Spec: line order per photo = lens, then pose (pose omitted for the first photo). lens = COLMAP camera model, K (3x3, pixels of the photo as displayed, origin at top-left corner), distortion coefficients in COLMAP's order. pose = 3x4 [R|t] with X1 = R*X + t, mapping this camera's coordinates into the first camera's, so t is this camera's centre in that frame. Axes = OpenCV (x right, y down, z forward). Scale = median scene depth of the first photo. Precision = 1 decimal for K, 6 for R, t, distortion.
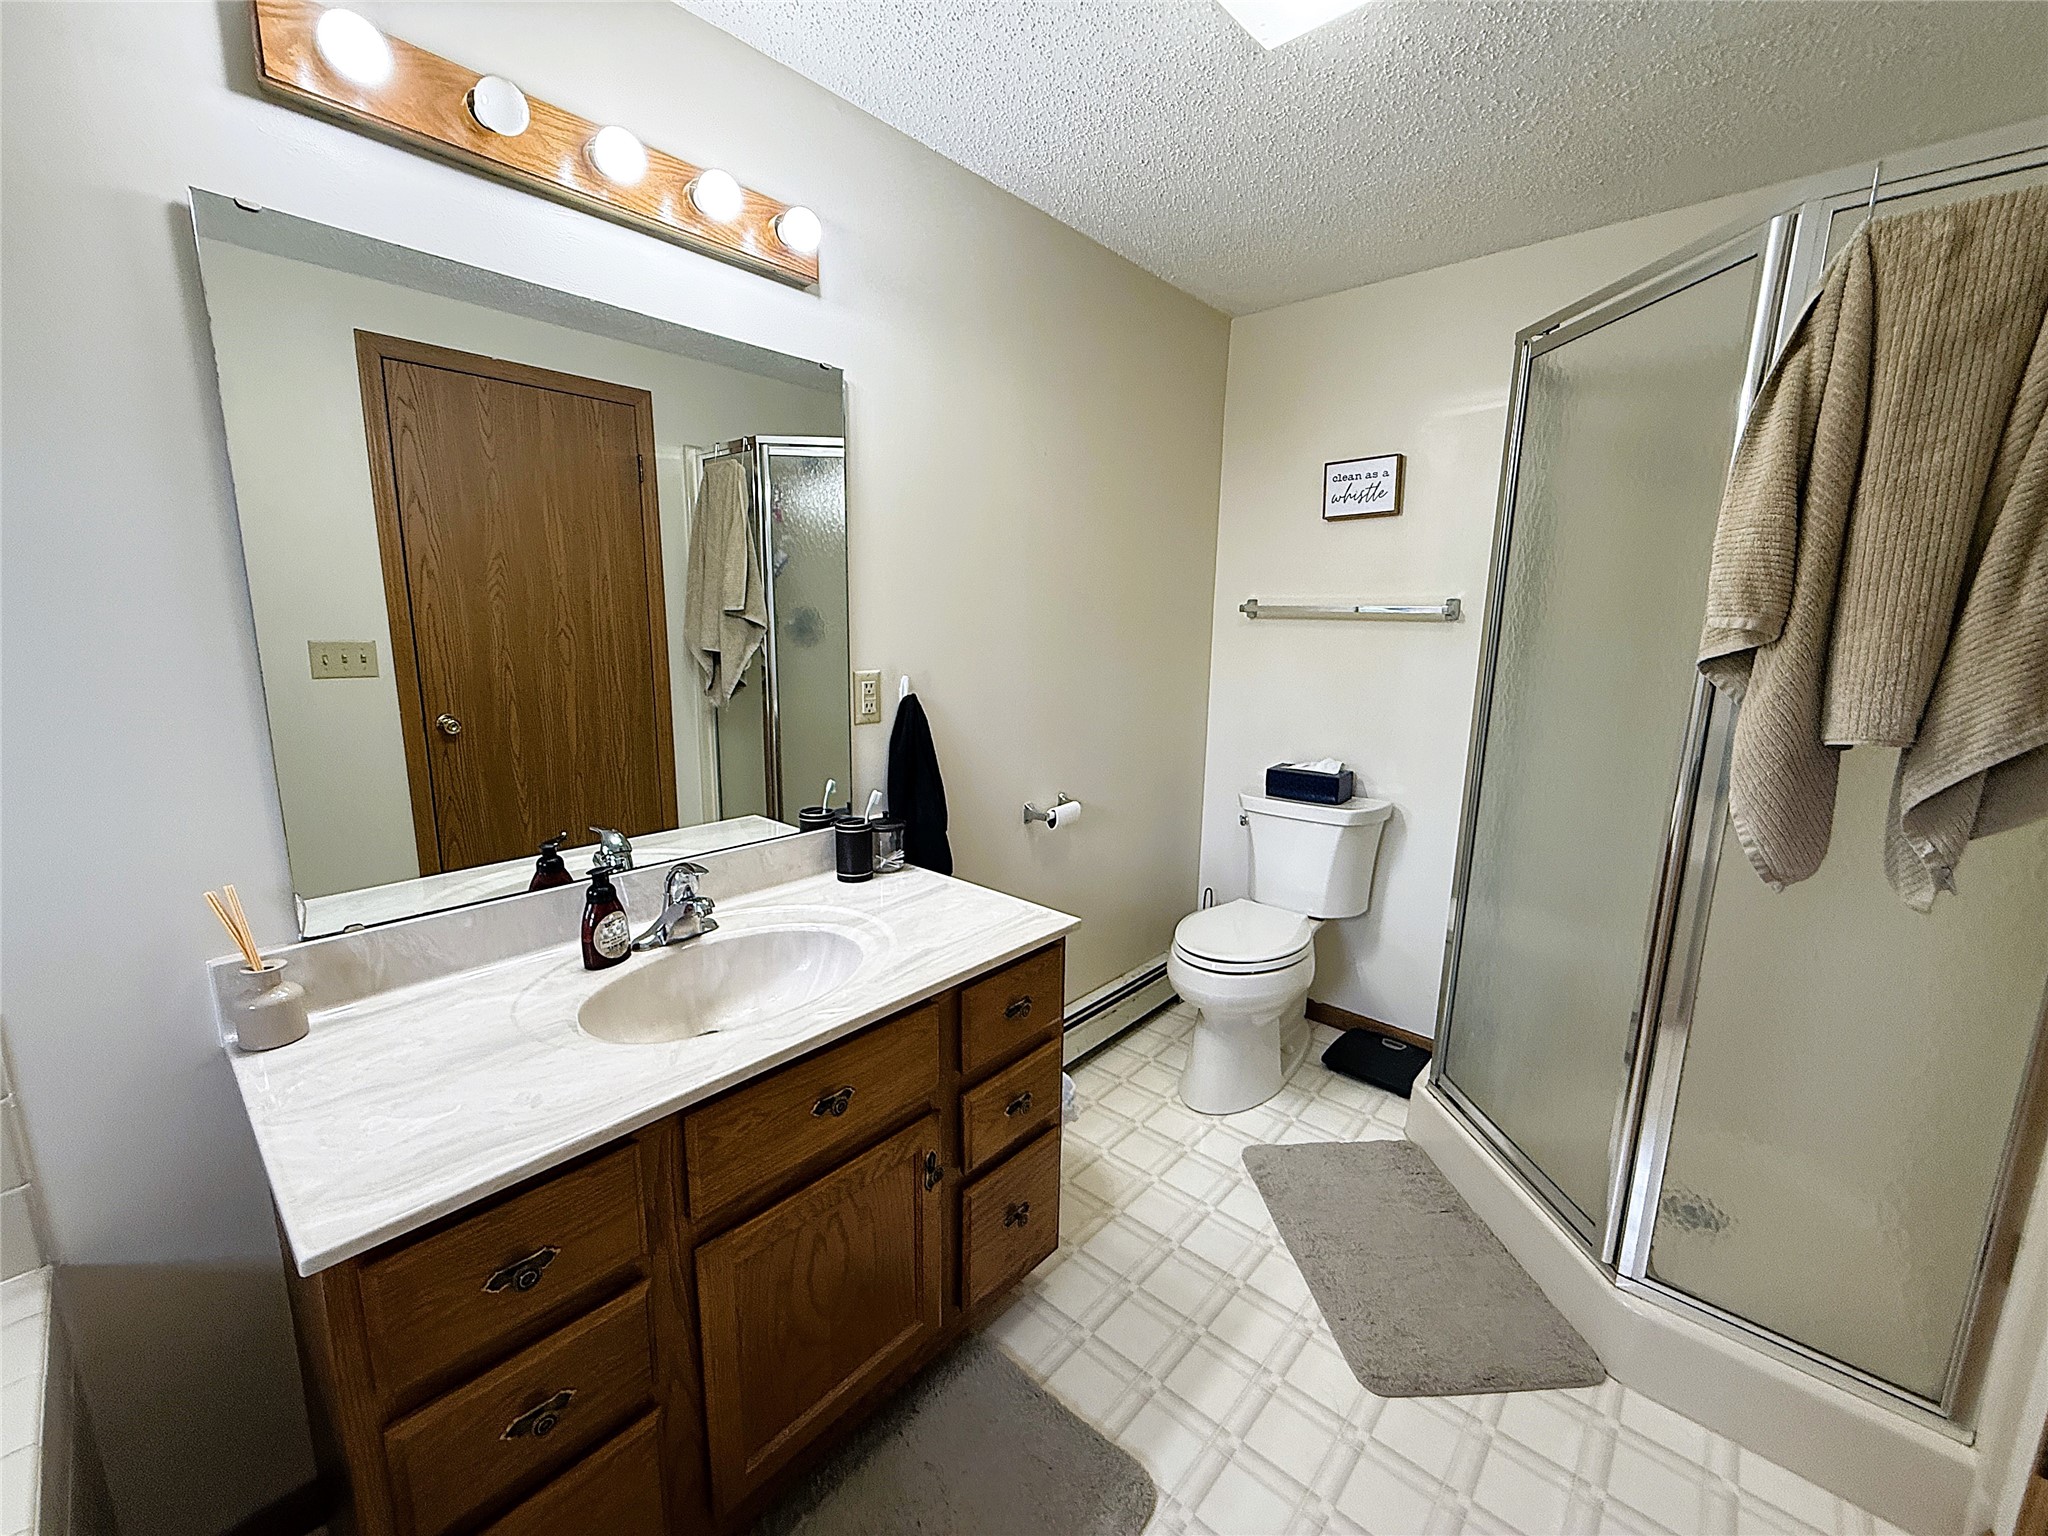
lens RADIAL K [[820.9, 0, 1022.2], [0, 820.9, 768.5], [0, 0, 1]] dist [0.000208, 0.000094]
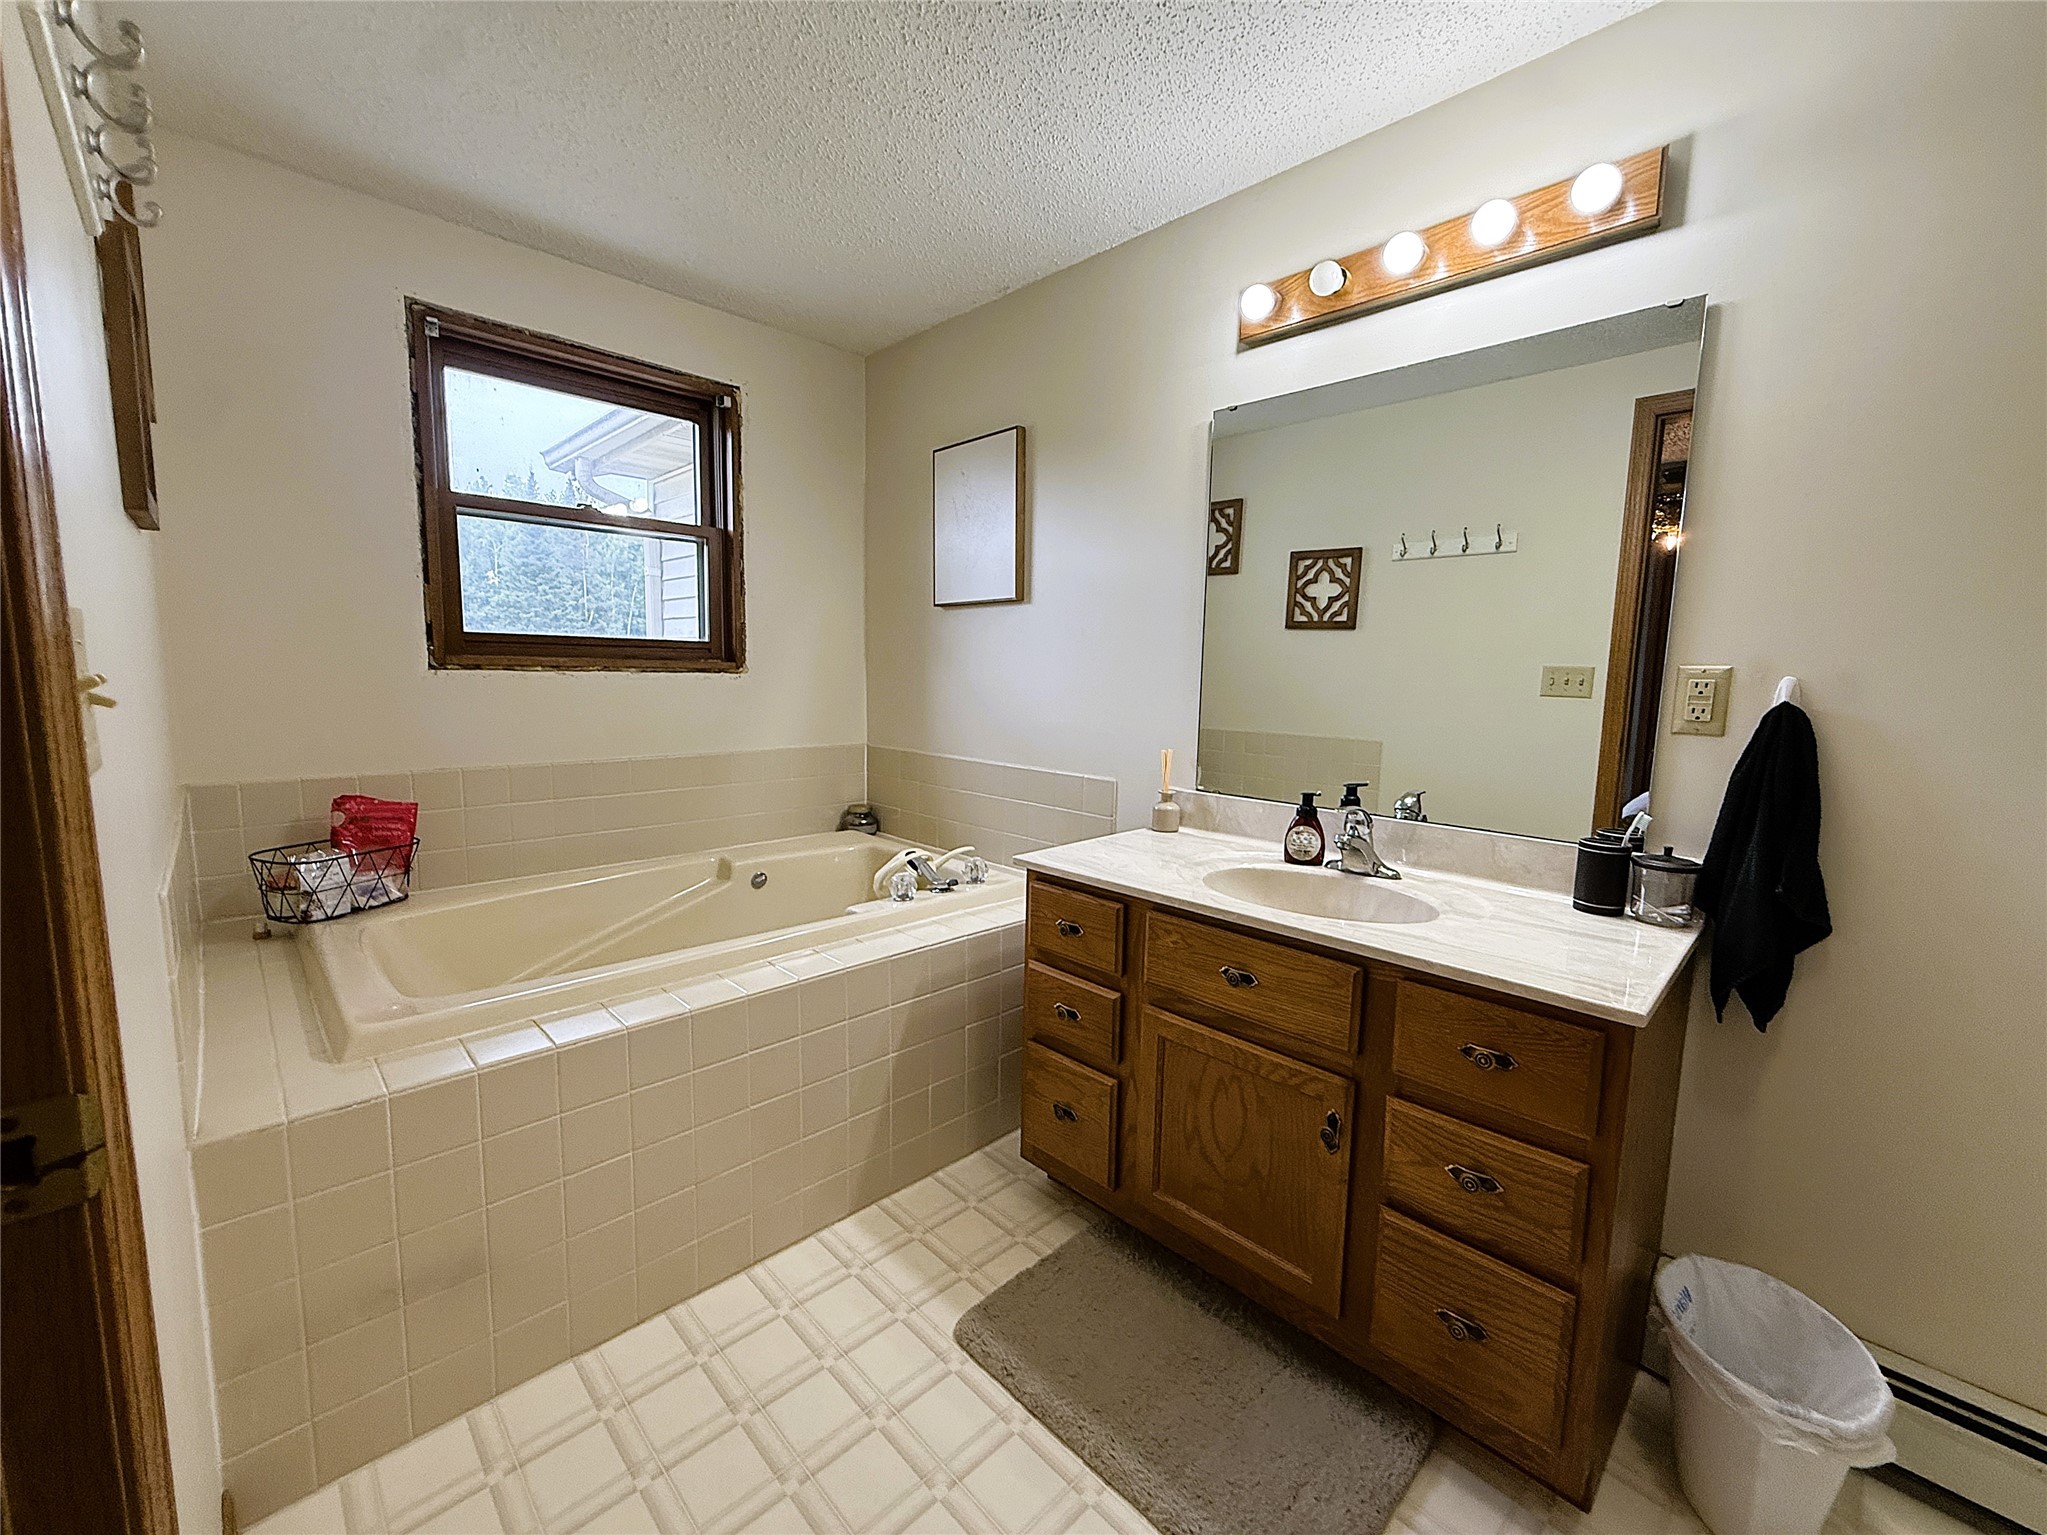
lens RADIAL K [[820.5, 0, 1023.4], [0, 820.5, 763.8], [0, 0, 1]] dist [0.000208, 0.000094]
pose [[-0.062150, 0.104460, -0.992585, 0.820000], [-0.201818, 0.972648, 0.114998, 0.014593], [0.977449, 0.207469, -0.039368, 0.555622]]
